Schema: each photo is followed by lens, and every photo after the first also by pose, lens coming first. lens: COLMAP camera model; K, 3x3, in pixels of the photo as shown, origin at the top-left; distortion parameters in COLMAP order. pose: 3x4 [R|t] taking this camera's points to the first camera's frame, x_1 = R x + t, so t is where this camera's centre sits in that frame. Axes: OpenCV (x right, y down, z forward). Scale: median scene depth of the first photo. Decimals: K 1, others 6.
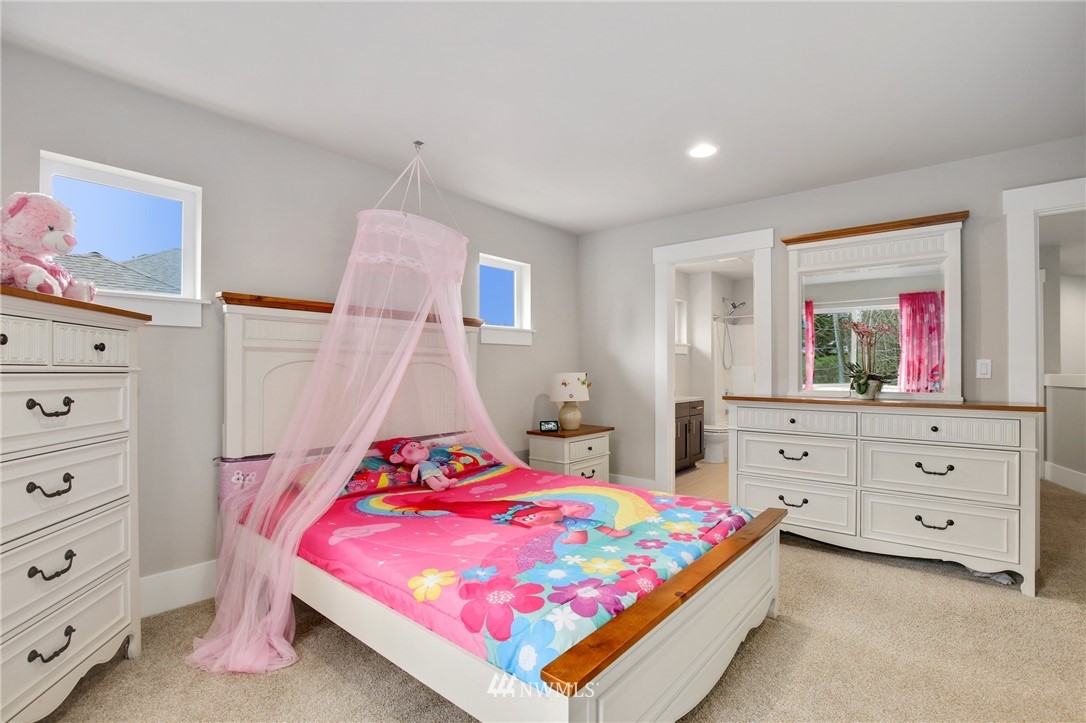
lens RADIAL K [[498.4, 0, 542.7], [0, 498.4, 364.0], [0, 0, 1]] dist [-0.031304, 0.004008]
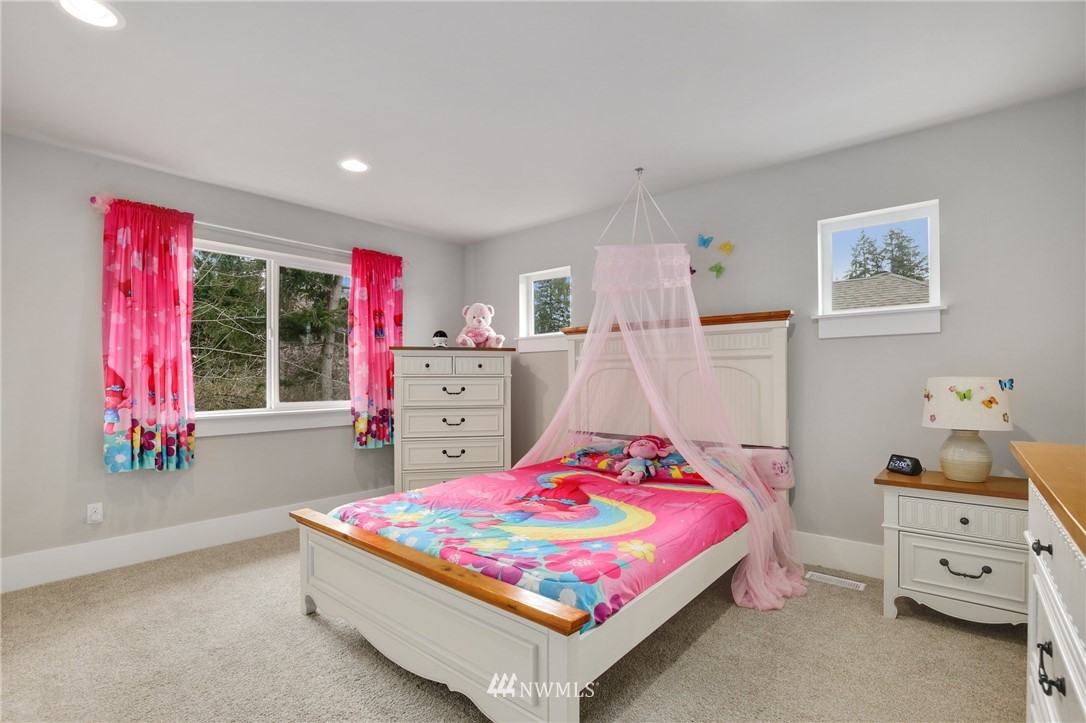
lens RADIAL K [[498.4, 0, 544.2], [0, 498.4, 369.5], [0, 0, 1]] dist [-0.031304, 0.004008]
pose [[-0.001480, -0.016555, -0.999862, 0.960763], [0.015235, 0.999747, -0.016575, 0.018546], [0.999883, -0.015258, -0.001227, 0.888860]]
